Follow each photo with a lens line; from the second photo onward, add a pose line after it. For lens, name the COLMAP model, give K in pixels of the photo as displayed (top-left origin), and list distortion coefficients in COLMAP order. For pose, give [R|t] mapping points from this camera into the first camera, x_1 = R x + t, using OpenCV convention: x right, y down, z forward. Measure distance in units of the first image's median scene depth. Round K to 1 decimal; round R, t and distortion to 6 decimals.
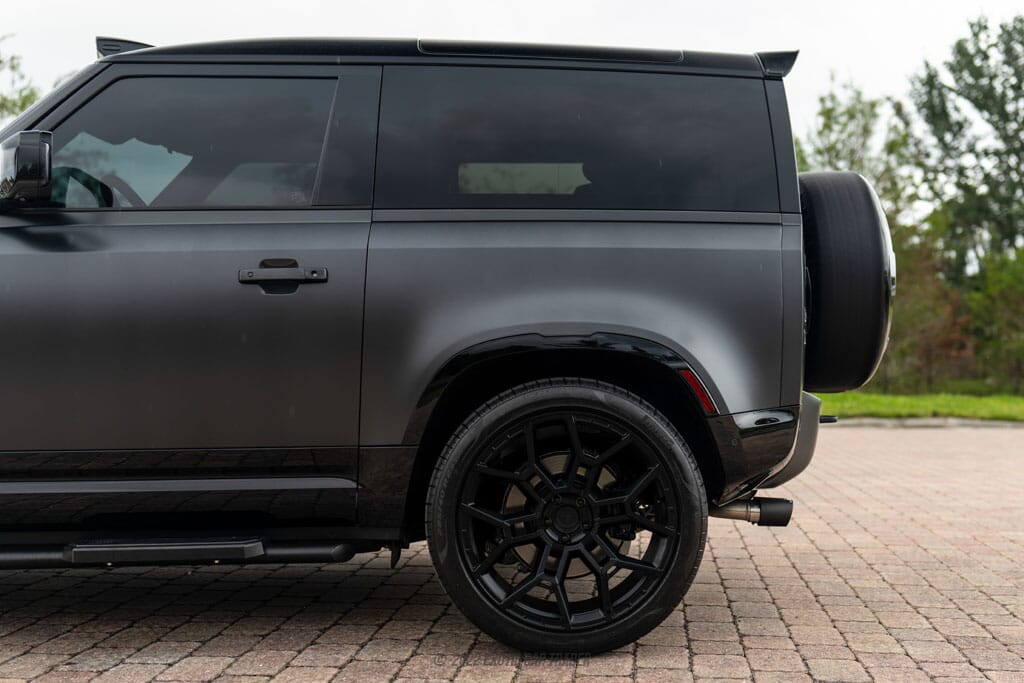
lens RADIAL K [[1069.5, 0, 511.7], [0, 1069.5, 360.8], [0, 0, 1]] dist [0.001806, -0.006329]
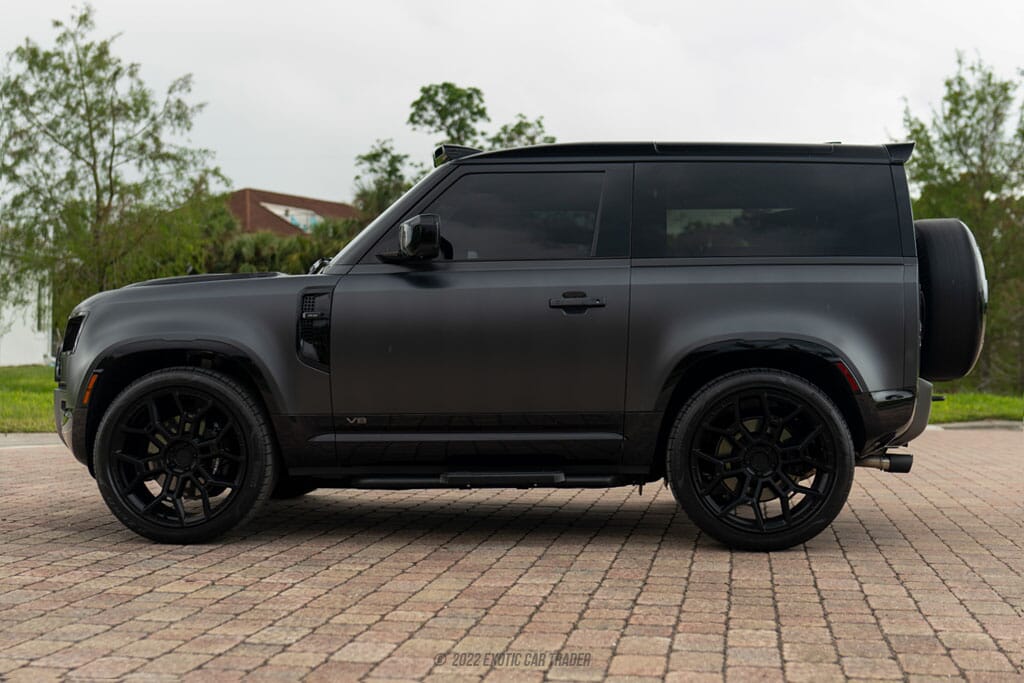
lens RADIAL K [[1136.6, 0, 512.0], [0, 1136.6, 341.5], [0, 0, 1]] dist [-0.008582, -0.001349]
pose [[0.996153, -0.002754, -0.087593, -0.149321], [0.001203, 0.999842, -0.017759, 0.006079], [0.087628, 0.017585, 0.995998, -0.607385]]
